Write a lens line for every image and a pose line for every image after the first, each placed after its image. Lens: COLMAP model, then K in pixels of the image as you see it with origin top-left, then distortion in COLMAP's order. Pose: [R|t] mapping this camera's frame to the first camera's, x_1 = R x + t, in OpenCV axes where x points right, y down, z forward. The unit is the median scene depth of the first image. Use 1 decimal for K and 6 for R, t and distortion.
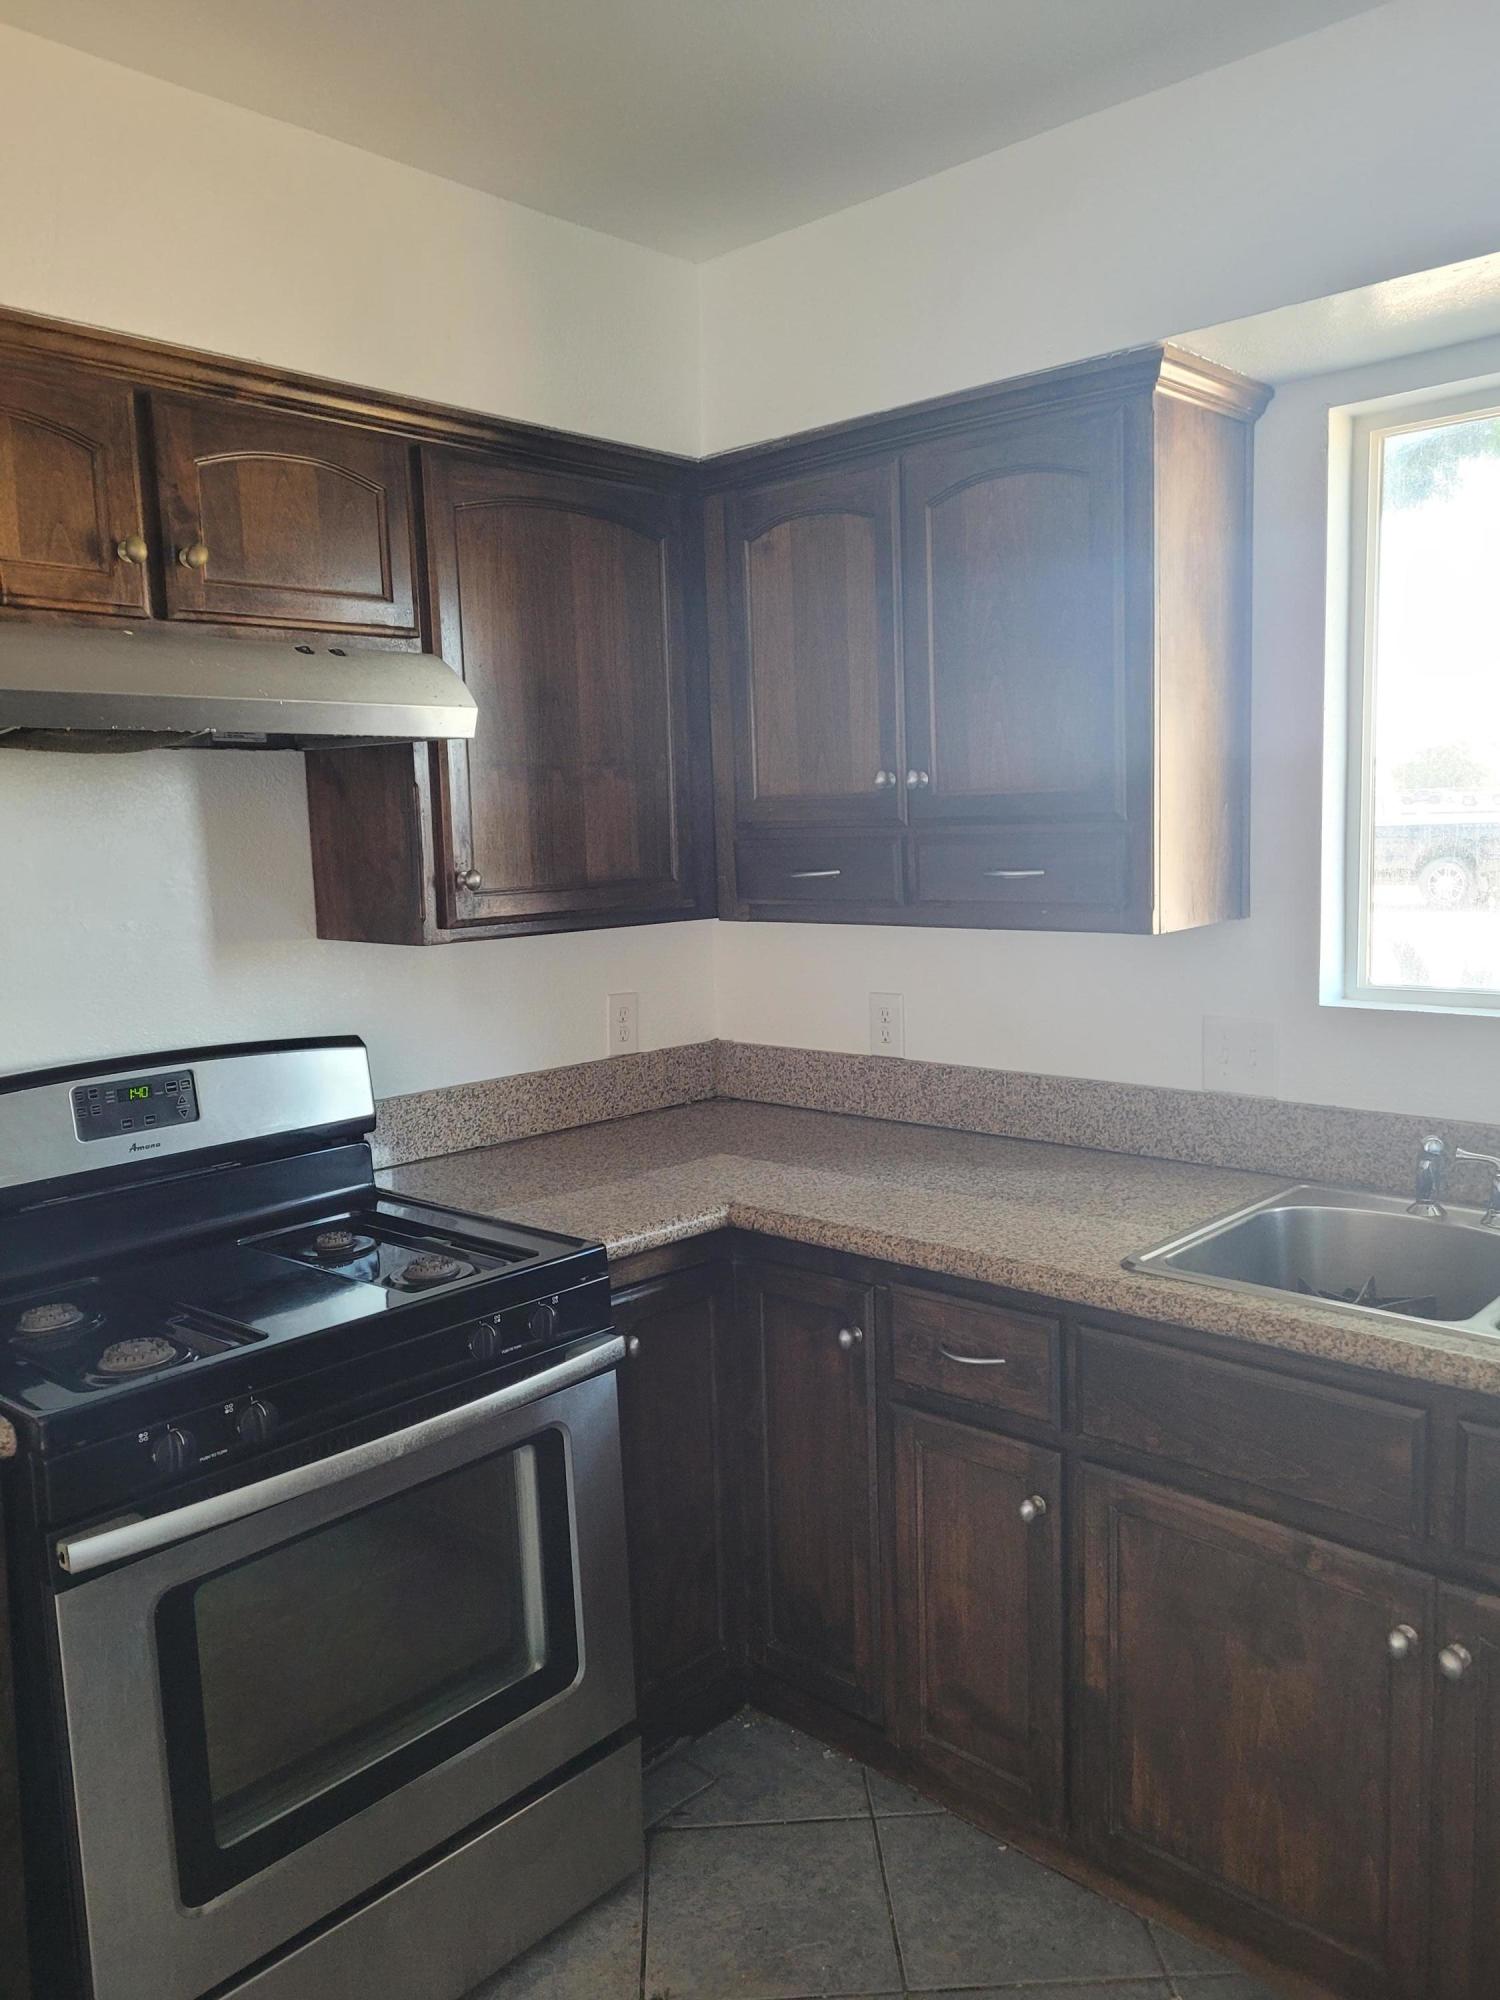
lens RADIAL K [[1485.6, 0, 750.0], [0, 1485.6, 1000.0], [0, 0, 1]] dist [0.053292, -0.045558]
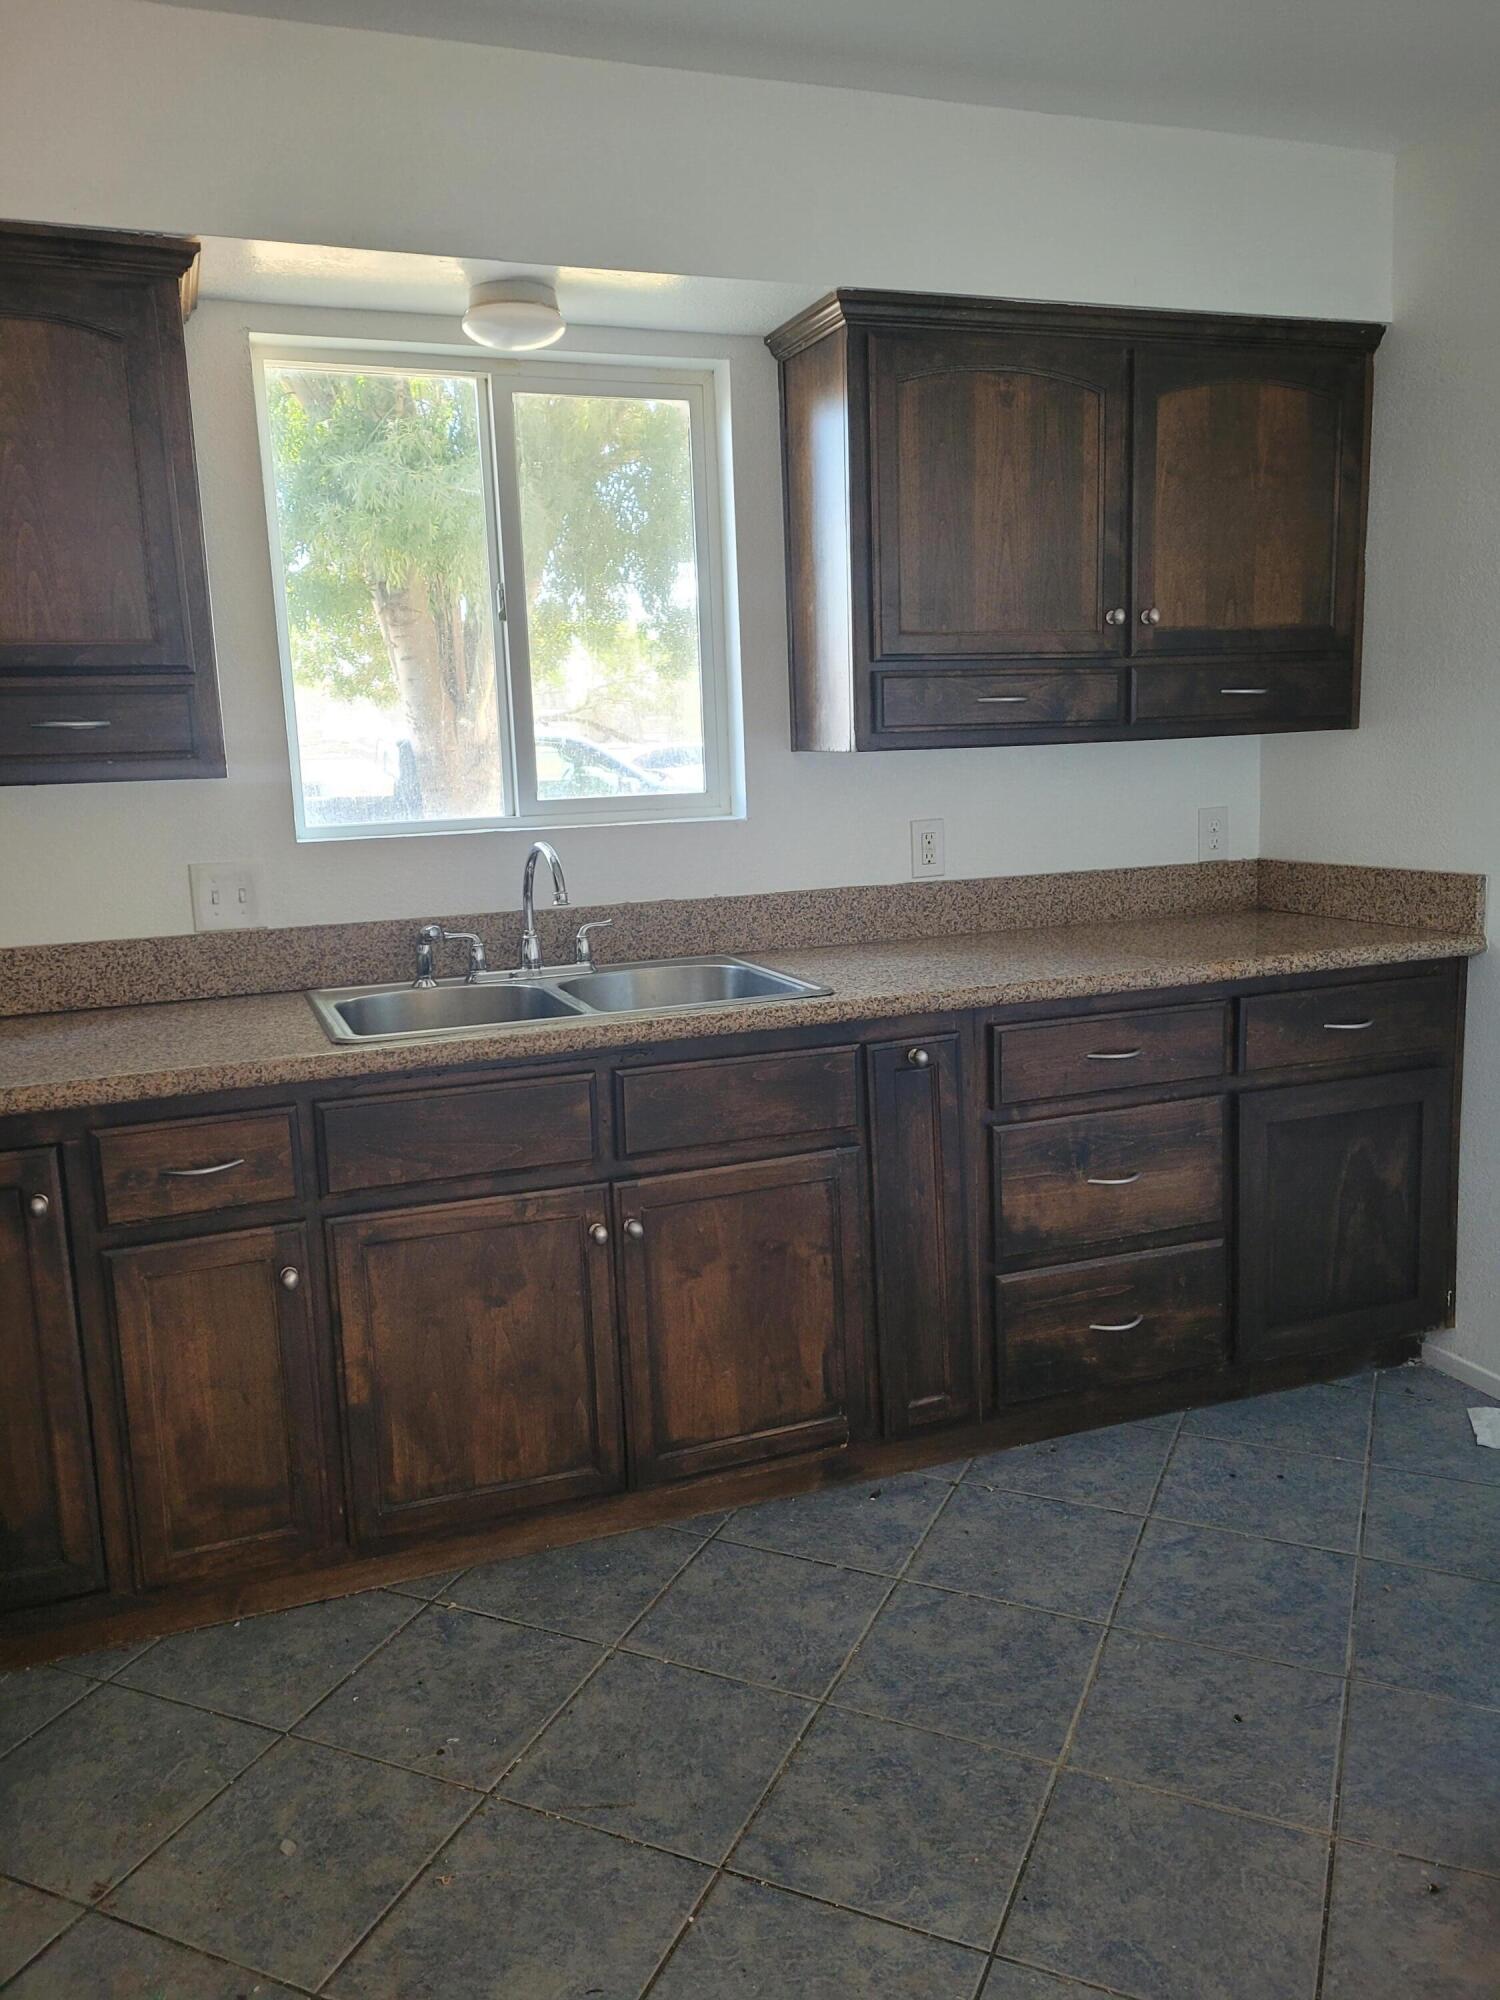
lens RADIAL K [[1485.6, 0, 750.0], [0, 1485.6, 1000.0], [0, 0, 1]] dist [0.053292, -0.045558]
pose [[0.443803, -0.144027, 0.884474, -0.609617], [0.126311, 0.987200, 0.097376, 0.064860], [-0.887178, 0.068503, 0.456315, 0.157414]]
